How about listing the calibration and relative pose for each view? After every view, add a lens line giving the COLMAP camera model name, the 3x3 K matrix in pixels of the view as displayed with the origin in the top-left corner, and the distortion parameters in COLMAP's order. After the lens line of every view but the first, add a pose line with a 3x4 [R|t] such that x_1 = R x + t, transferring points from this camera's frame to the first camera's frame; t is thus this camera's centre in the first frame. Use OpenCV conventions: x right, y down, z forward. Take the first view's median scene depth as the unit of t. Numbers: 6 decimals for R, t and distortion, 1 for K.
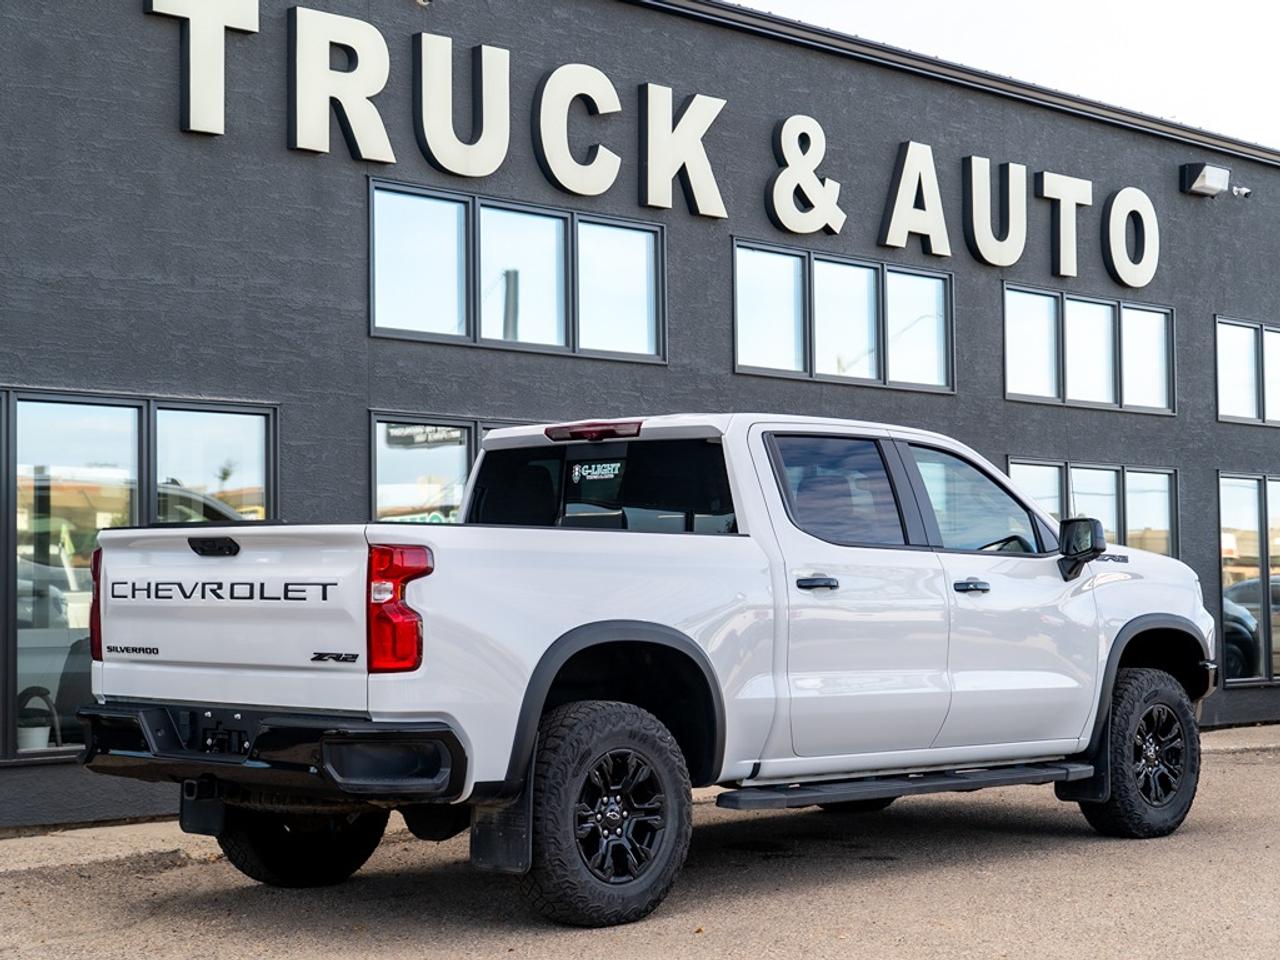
lens RADIAL K [[2275.8, 0, 640.0], [0, 2275.8, 480.0], [0, 0, 1]] dist [-0.007126, -0.225606]
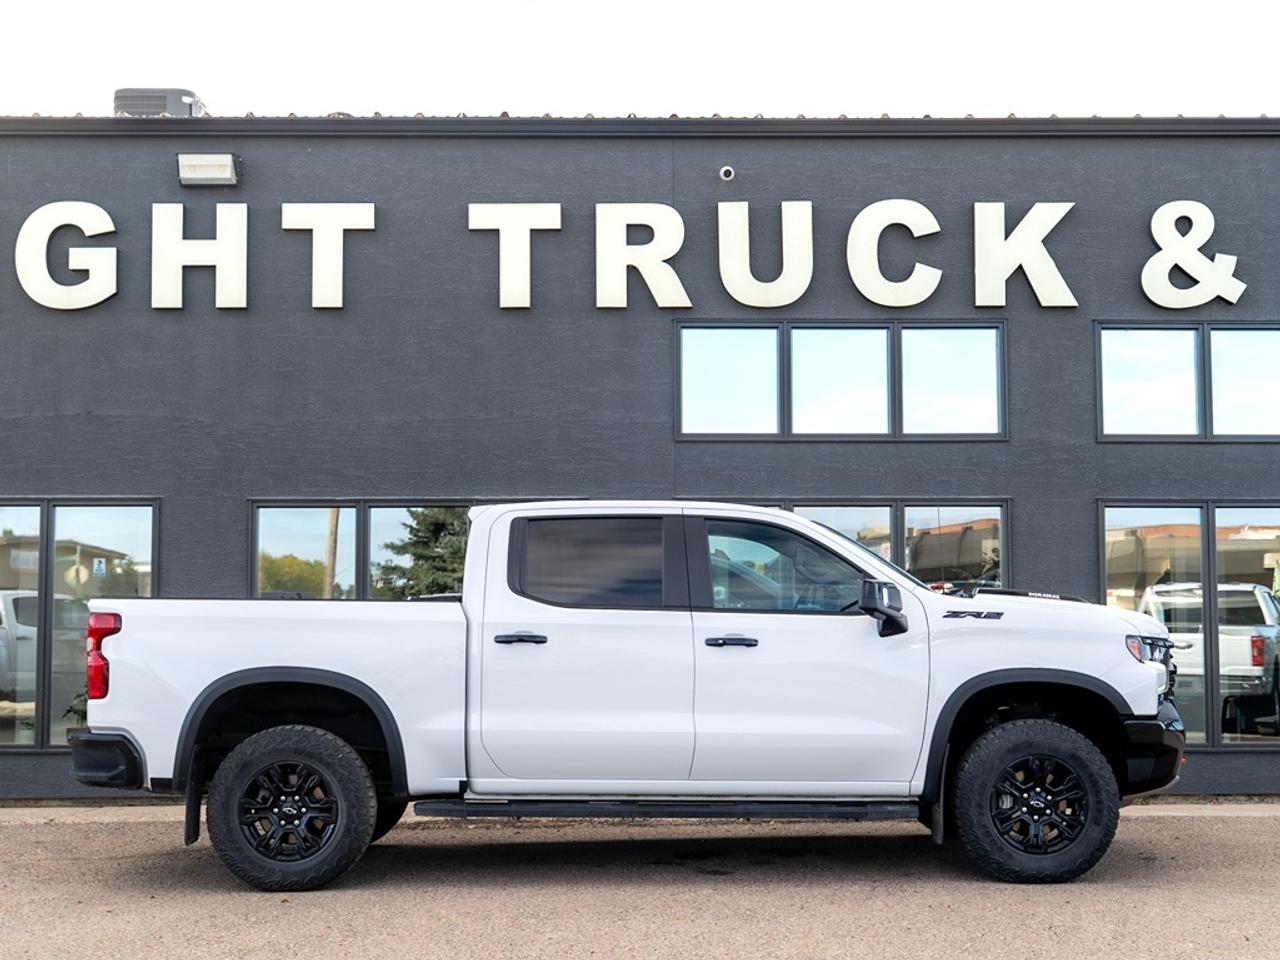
lens RADIAL K [[1371.3, 0, 640.0], [0, 1371.3, 480.0], [0, 0, 1]] dist [-0.009626, -0.020297]
pose [[0.702238, -0.077002, -0.707765, 0.438165], [0.032515, 0.996565, -0.076161, 0.018719], [0.711199, 0.030470, 0.702330, 0.456164]]
